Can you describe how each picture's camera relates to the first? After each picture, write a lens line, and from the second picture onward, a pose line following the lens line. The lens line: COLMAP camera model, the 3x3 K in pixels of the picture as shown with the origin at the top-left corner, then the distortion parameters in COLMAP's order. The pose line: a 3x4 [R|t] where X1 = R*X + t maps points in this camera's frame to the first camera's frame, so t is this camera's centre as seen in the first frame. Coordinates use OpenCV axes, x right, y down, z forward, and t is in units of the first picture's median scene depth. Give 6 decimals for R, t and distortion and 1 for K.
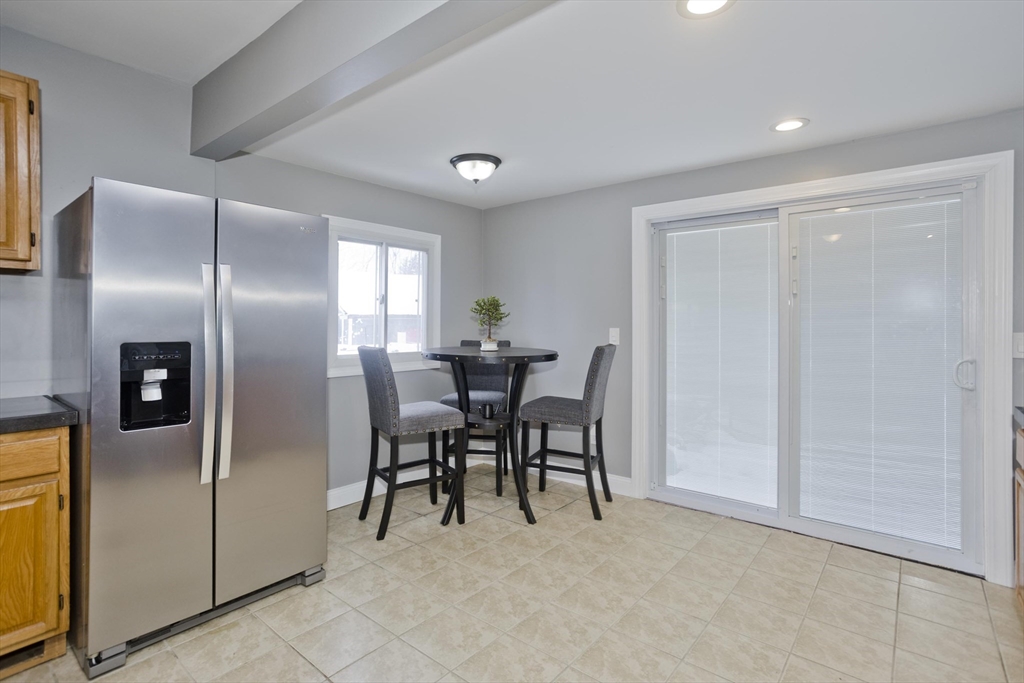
lens RADIAL K [[501.0, 0, 548.4], [0, 501.0, 314.5], [0, 0, 1]] dist [-0.037451, 0.024343]
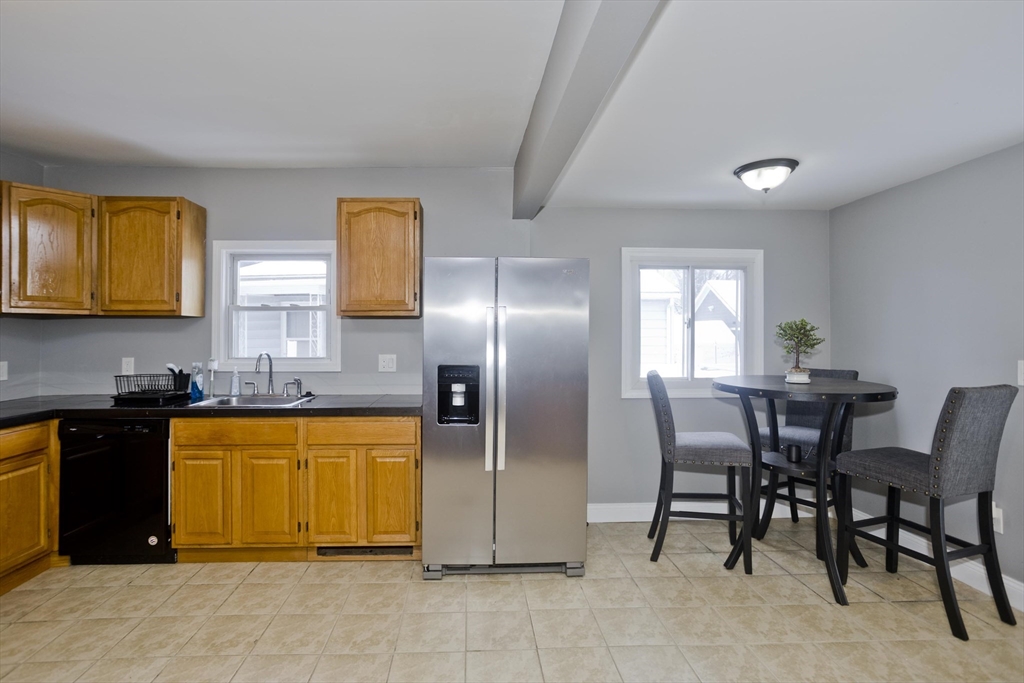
lens RADIAL K [[501.0, 0, 474.2], [0, 501.0, 328.5], [0, 0, 1]] dist [-0.037451, 0.024343]
pose [[0.670411, -0.014097, -0.741856, 0.170554], [0.007583, 0.999897, -0.012148, -0.016755], [0.741951, 0.002519, 0.670449, 0.032824]]
